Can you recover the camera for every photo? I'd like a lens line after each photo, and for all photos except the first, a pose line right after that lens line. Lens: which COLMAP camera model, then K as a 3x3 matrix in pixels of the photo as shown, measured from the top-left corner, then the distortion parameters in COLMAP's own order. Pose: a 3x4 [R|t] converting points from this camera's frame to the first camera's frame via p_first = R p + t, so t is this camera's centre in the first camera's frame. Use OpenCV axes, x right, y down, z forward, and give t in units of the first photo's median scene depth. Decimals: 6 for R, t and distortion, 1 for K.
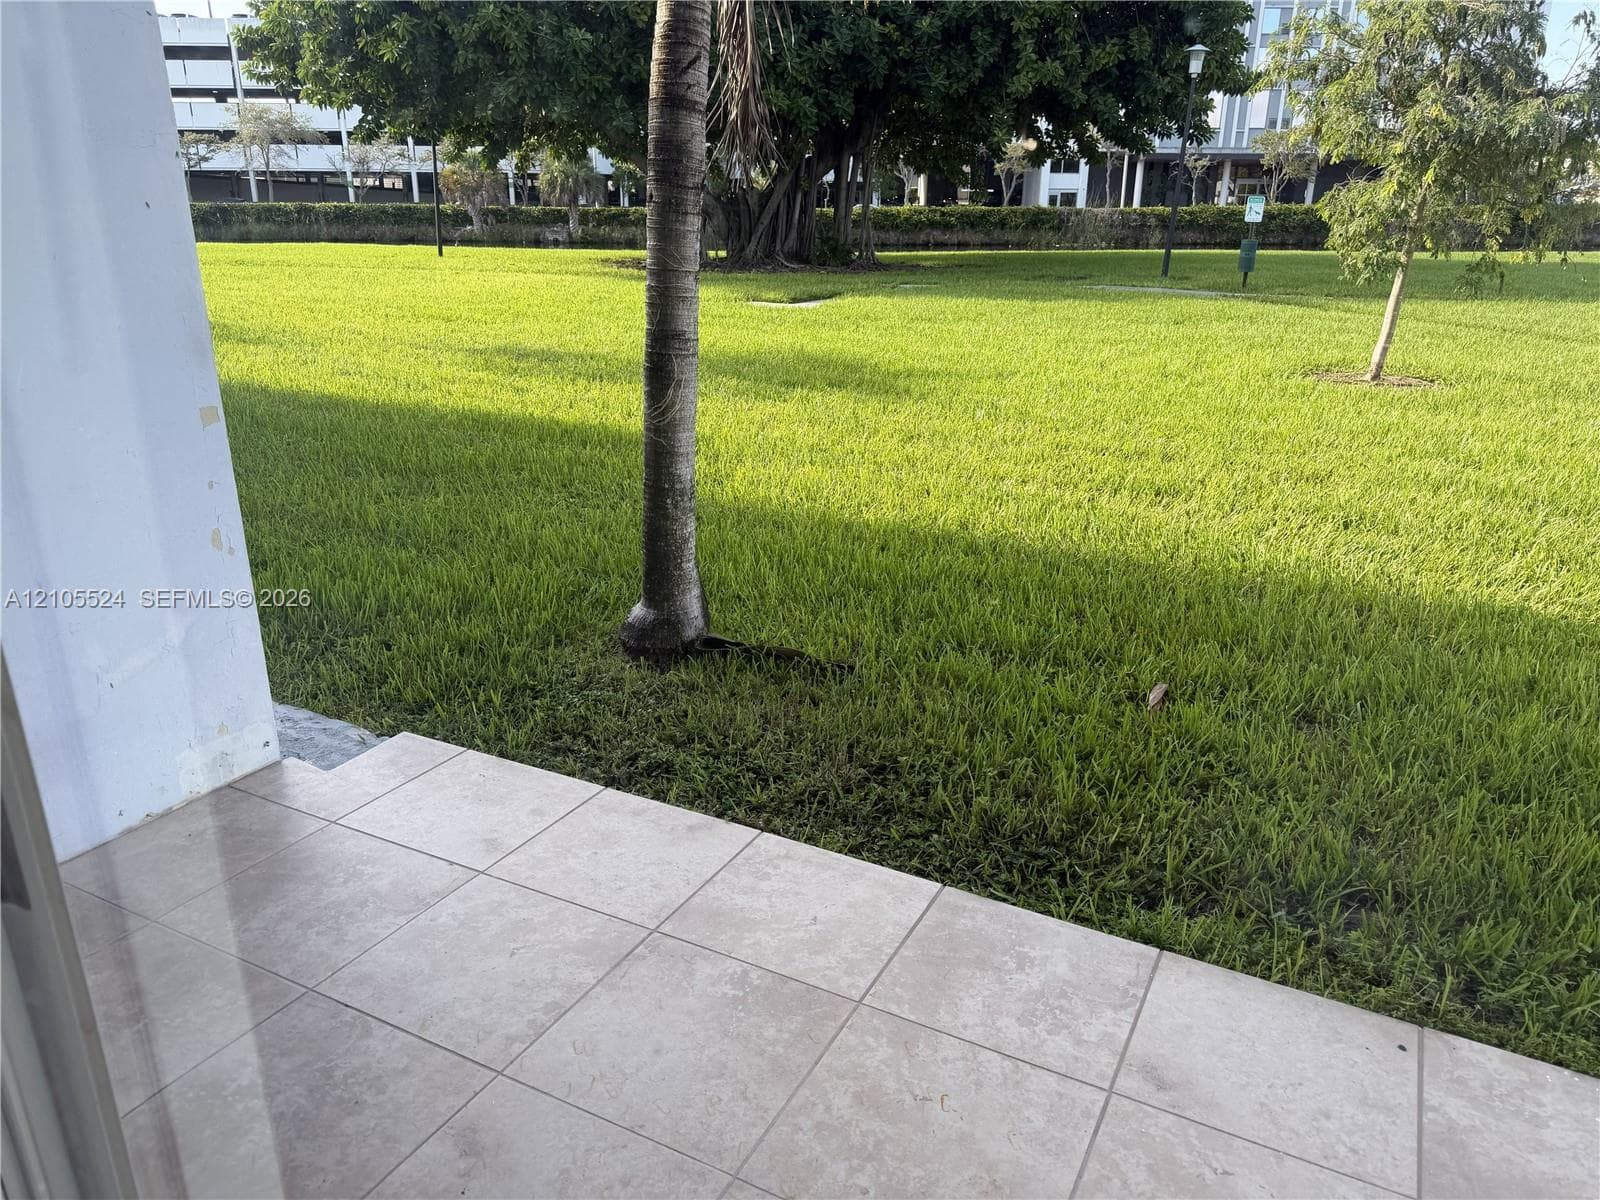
lens RADIAL K [[1119.1, 0, 800.0], [0, 1119.1, 600.0], [0, 0, 1]] dist [-0.001364, 0.001172]
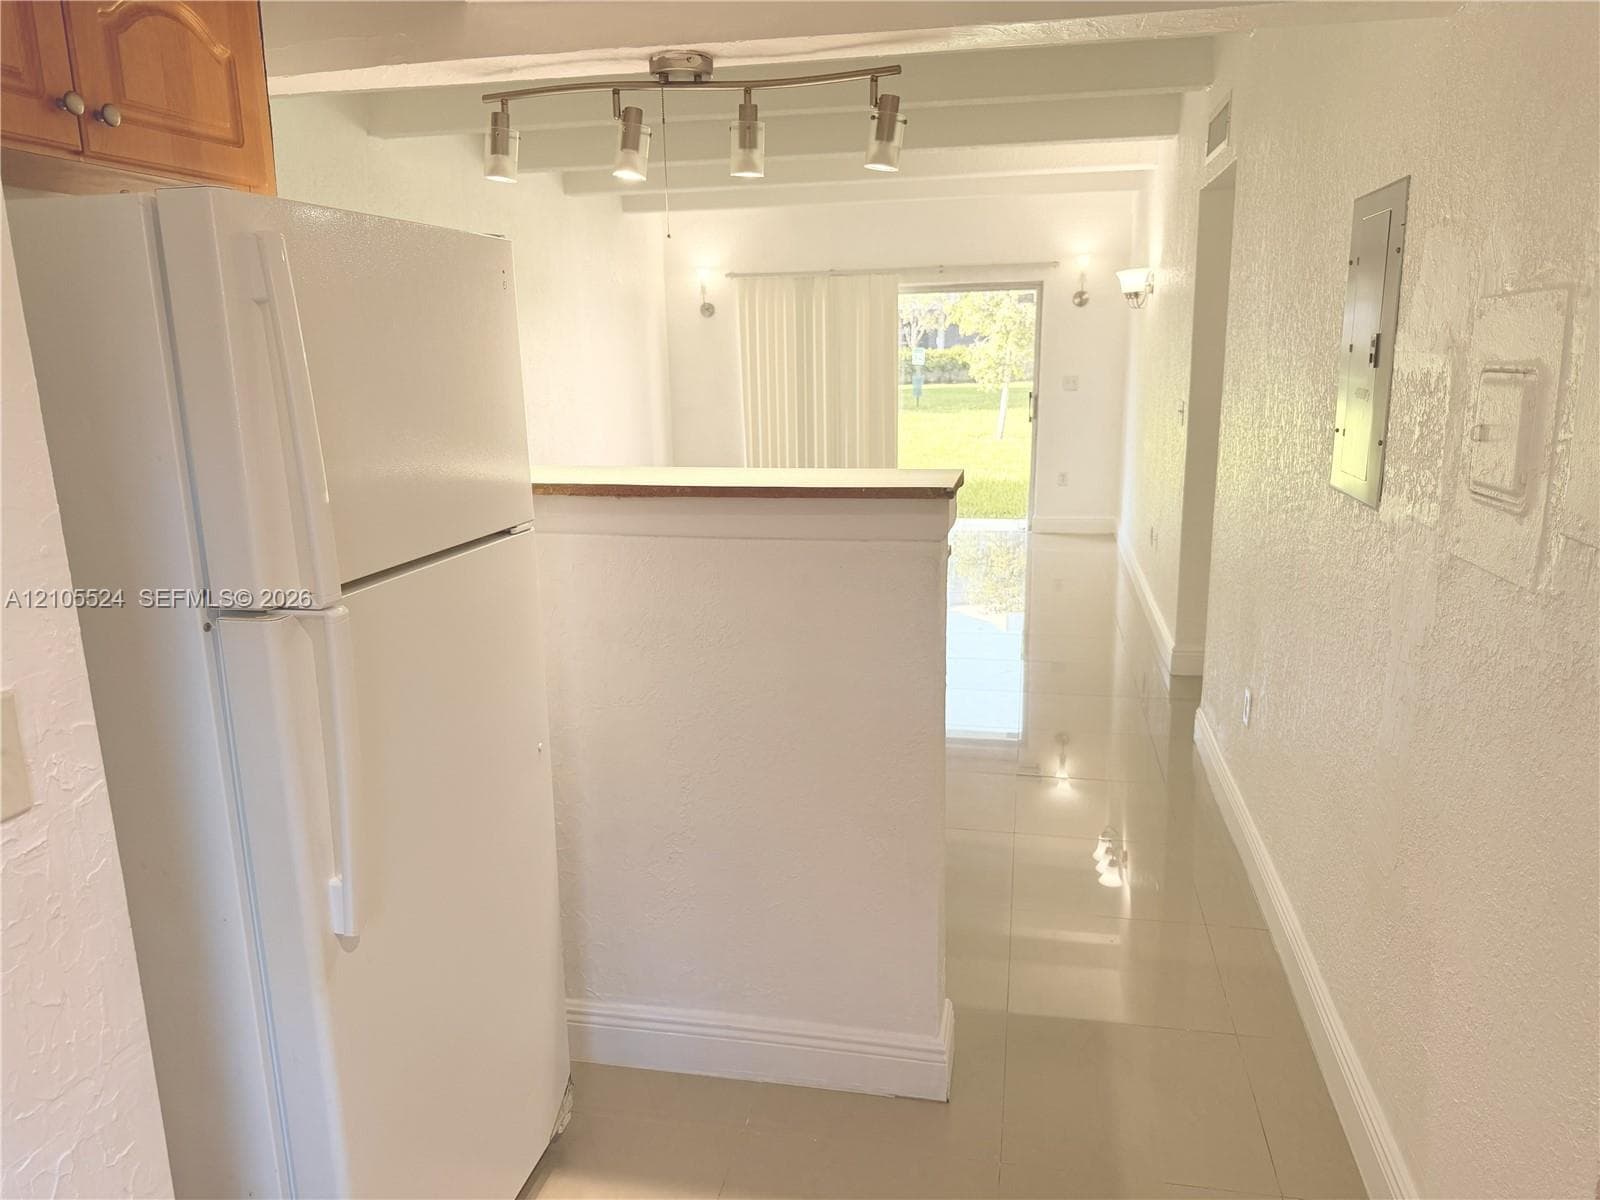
lens RADIAL K [[1119.1, 0, 800.0], [0, 1119.1, 600.0], [0, 0, 1]] dist [-0.001364, 0.001172]
pose [[0.959507, -0.083124, 0.269140, -0.364454], [0.115935, 0.987326, -0.108381, 0.243756], [-0.256720, 0.135195, 0.956983, -0.725935]]
